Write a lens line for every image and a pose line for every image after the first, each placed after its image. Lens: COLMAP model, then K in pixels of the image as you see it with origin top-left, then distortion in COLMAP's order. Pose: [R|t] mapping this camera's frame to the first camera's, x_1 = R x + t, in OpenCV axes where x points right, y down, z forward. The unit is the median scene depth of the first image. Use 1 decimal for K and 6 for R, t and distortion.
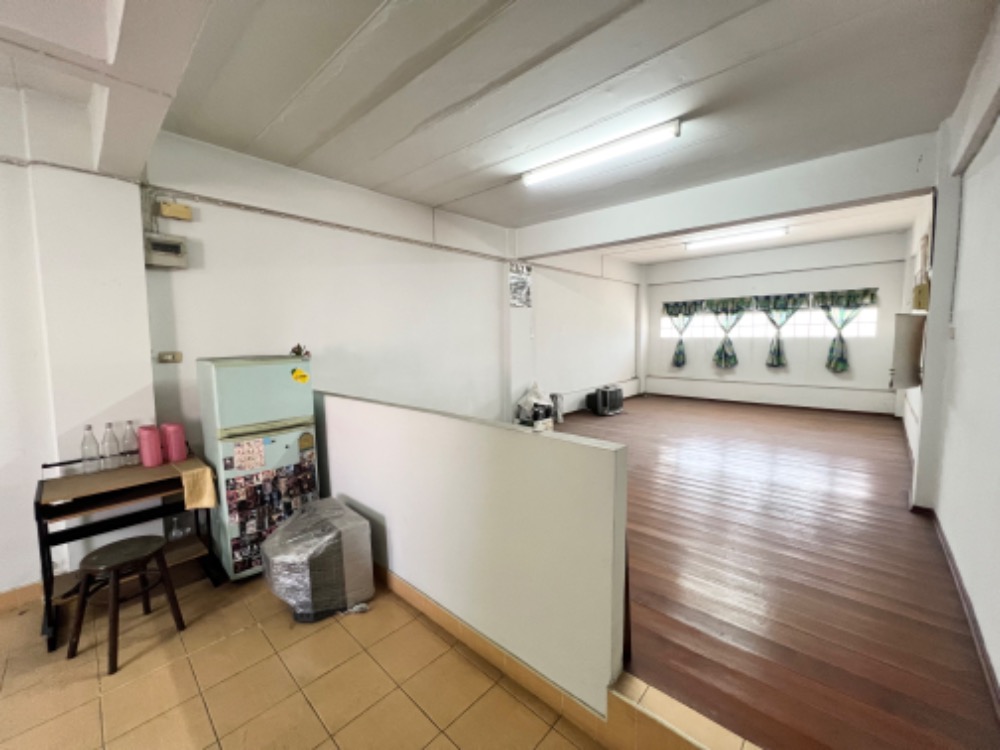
lens RADIAL K [[403.1, 0, 496.4], [0, 403.1, 376.5], [0, 0, 1]] dist [-0.003259, 0.000580]
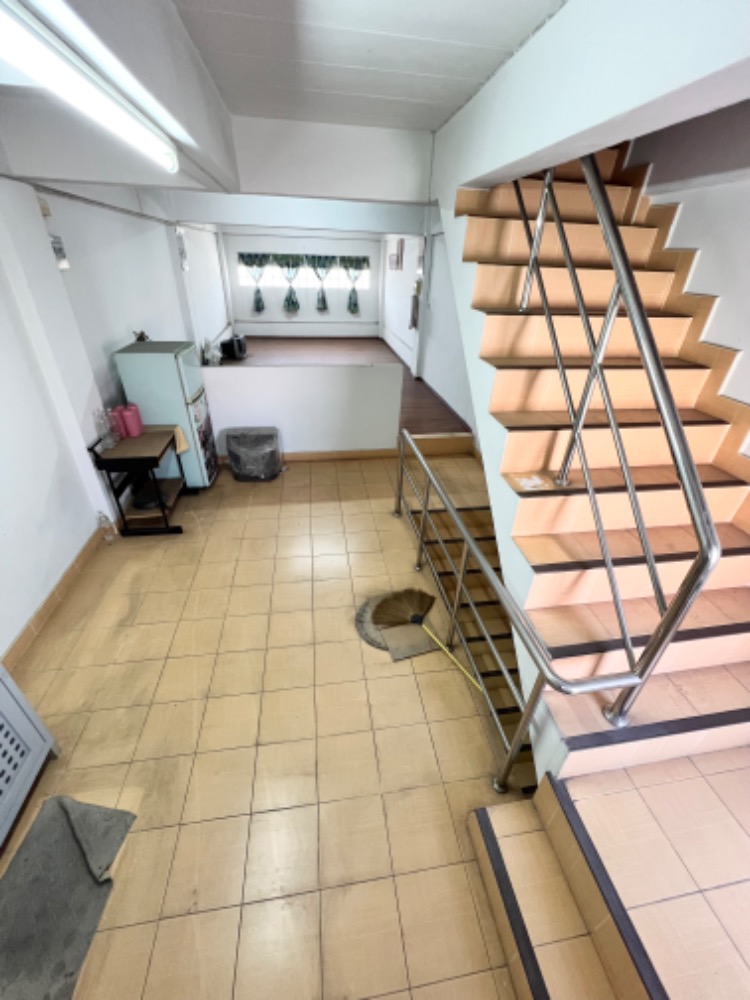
lens RADIAL K [[404.1, 0, 375.1], [0, 404.1, 499.9], [0, 0, 1]] dist [-0.001678, 0.000452]
pose [[0.607517, -0.382557, 0.696113, -0.503689], [0.036277, 0.888827, 0.456805, -0.074521], [-0.793478, -0.252264, 0.553855, -0.173529]]
